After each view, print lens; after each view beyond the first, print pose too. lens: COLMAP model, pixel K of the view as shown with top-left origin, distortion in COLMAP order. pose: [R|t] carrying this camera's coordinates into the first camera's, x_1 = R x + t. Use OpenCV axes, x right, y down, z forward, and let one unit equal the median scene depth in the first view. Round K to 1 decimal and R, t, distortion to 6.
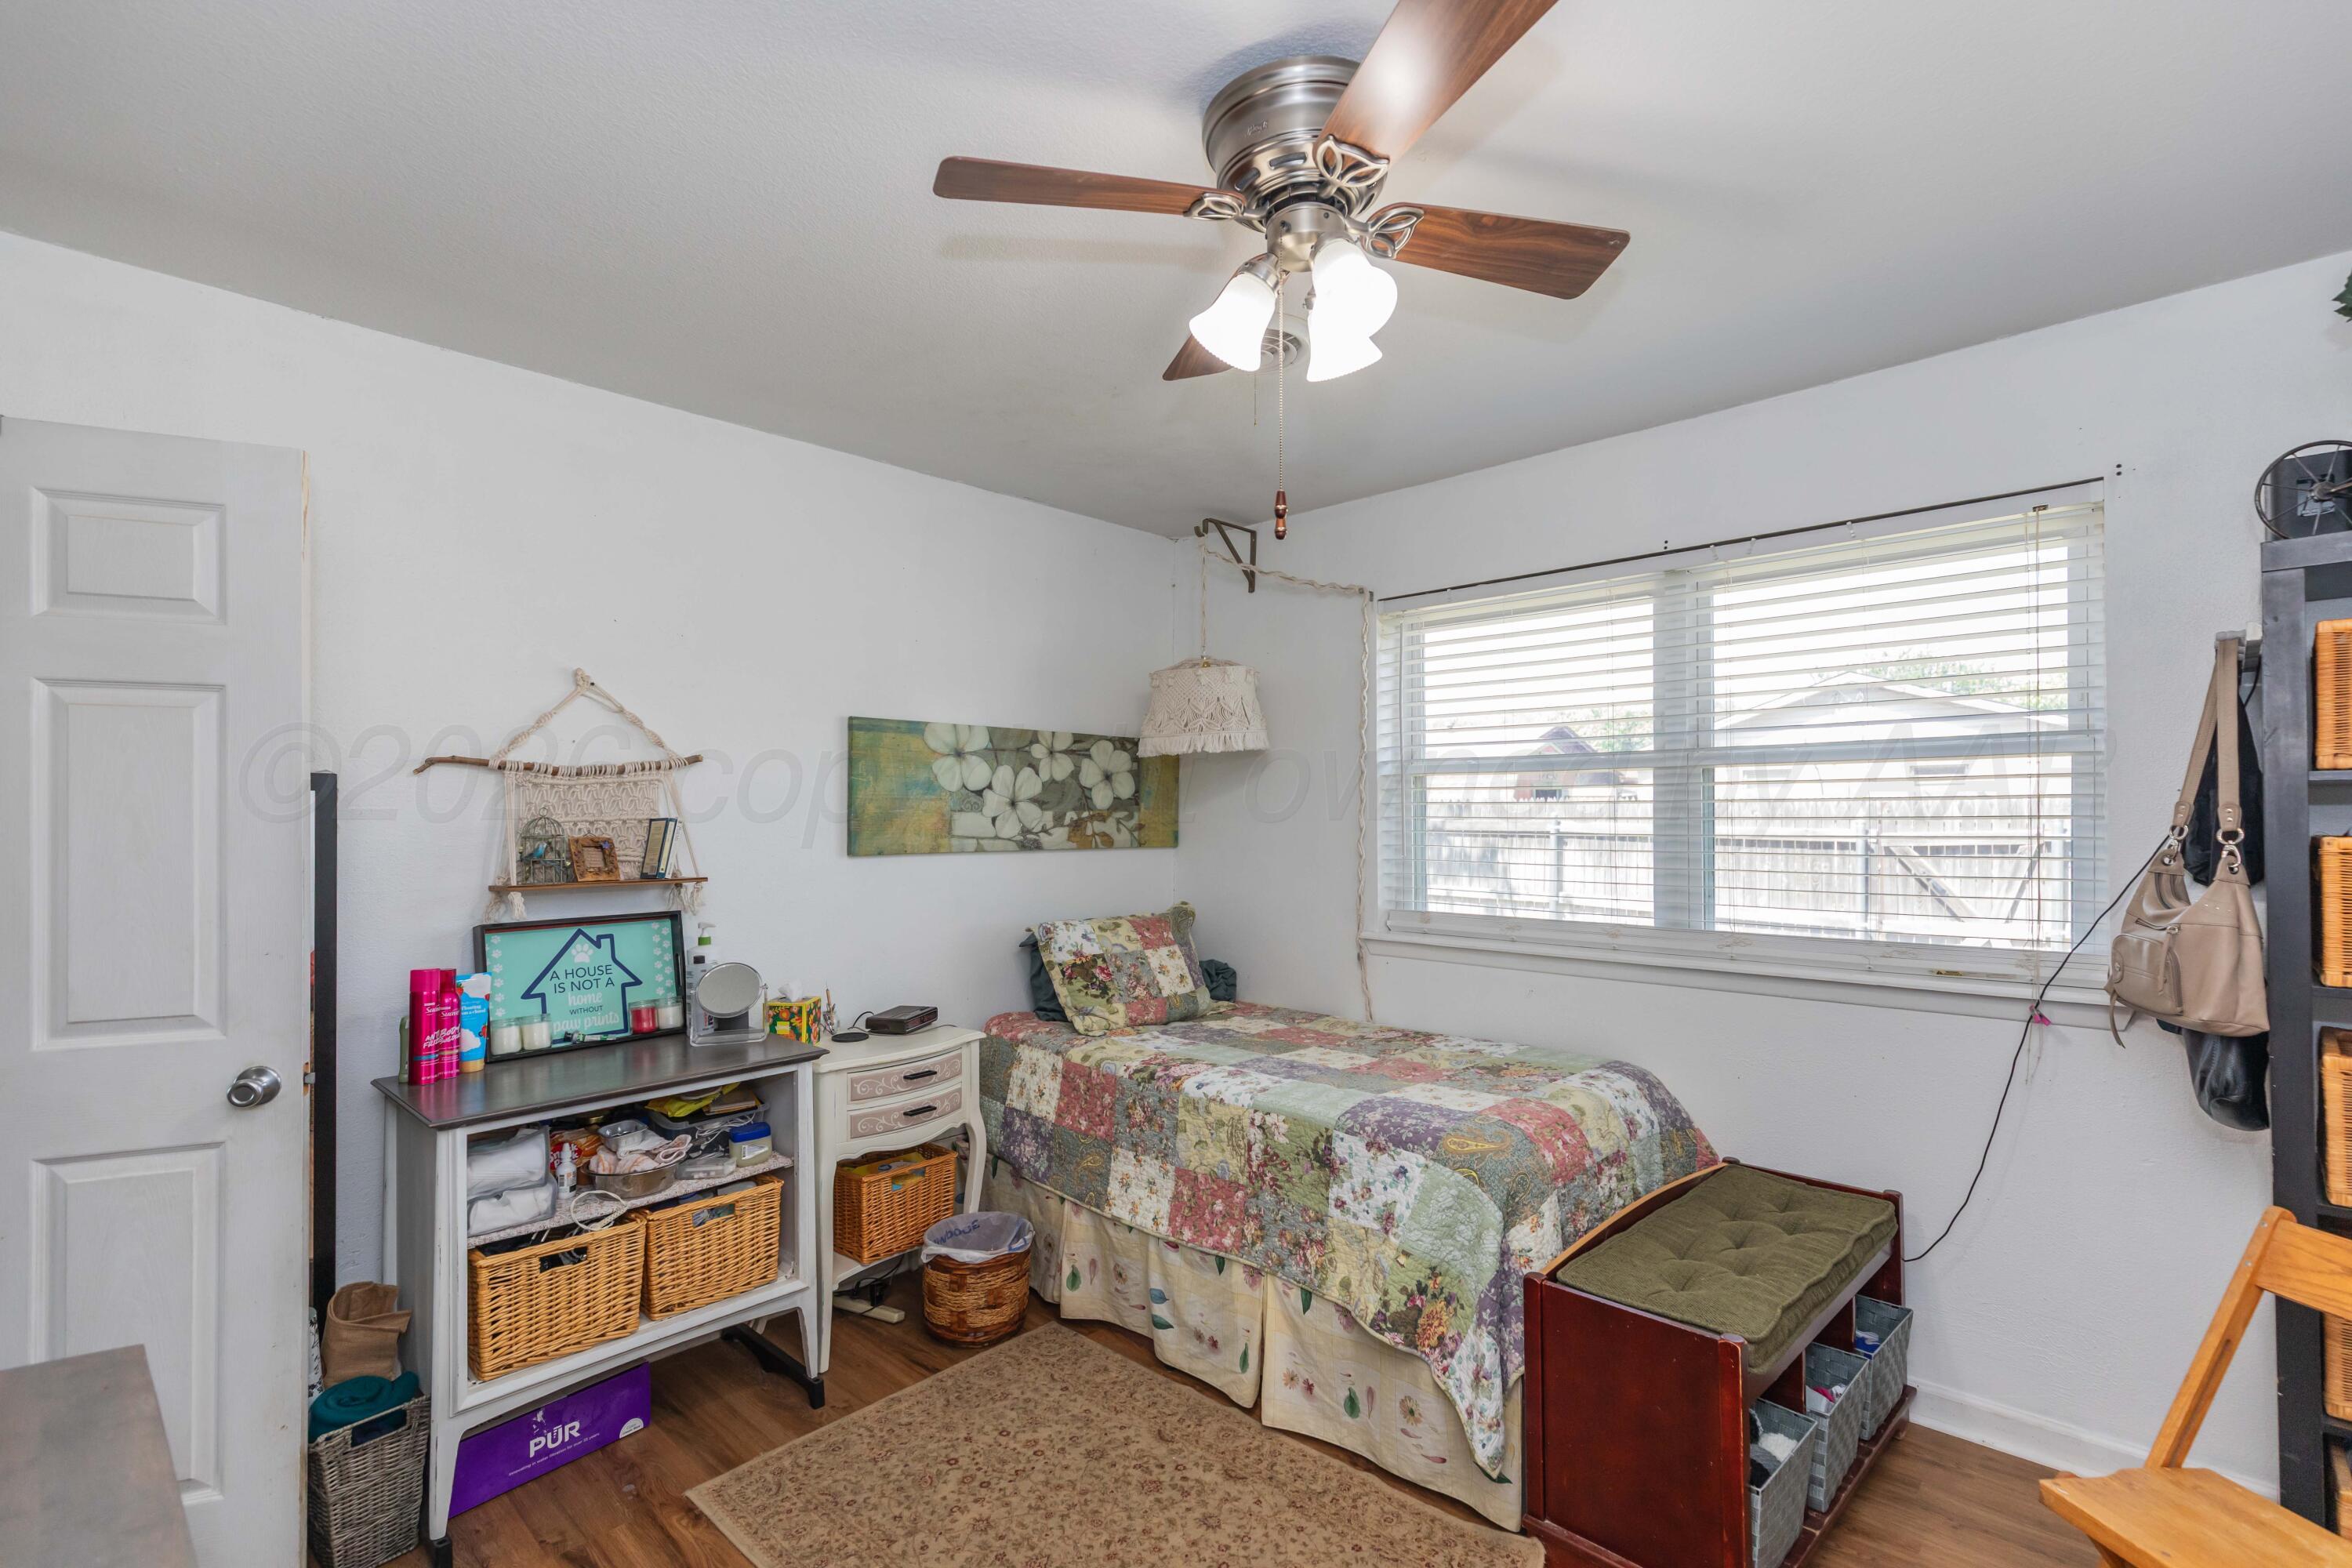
lens RADIAL K [[1092.5, 0, 1175.1], [0, 1092.5, 818.1], [0, 0, 1]] dist [0.017030, -0.001122]
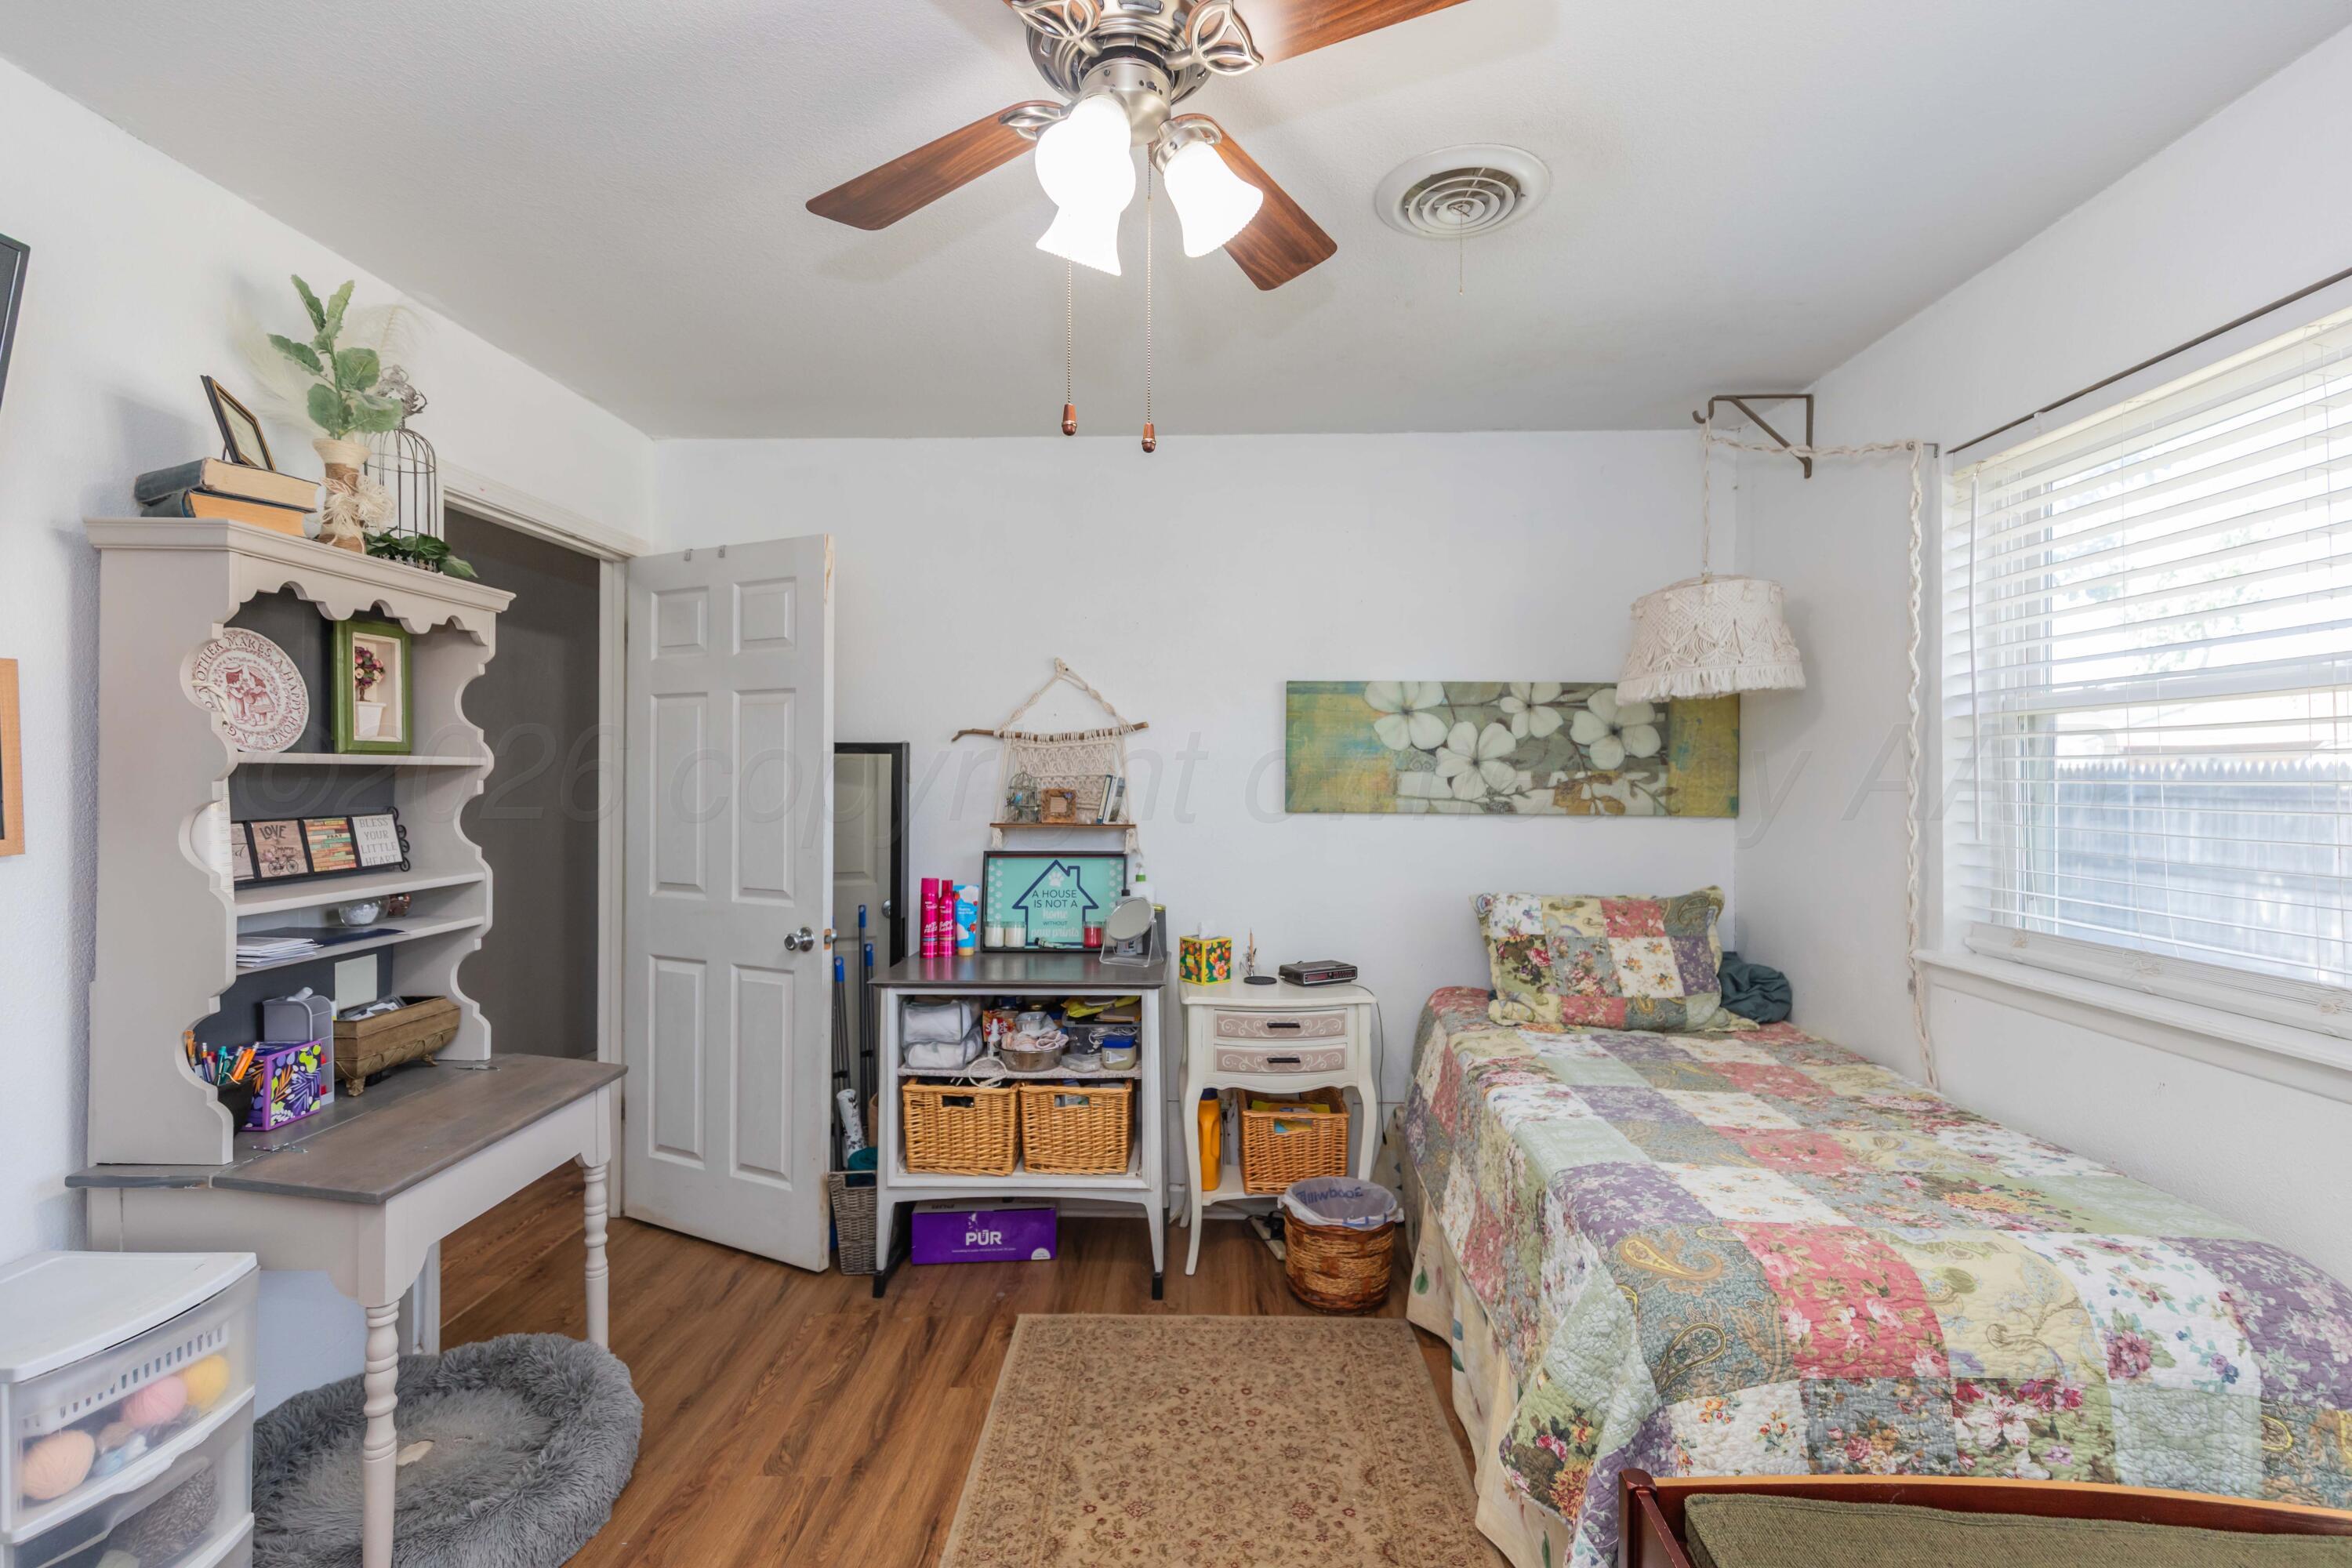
lens RADIAL K [[1058.7, 0, 1192.6], [0, 1058.7, 785.2], [0, 0, 1]] dist [0.018405, -0.005670]
pose [[0.656573, 0.010898, -0.754184, 0.452639], [-0.010832, 0.999929, 0.005019, 0.004718], [0.754185, 0.004875, 0.656644, 0.275858]]
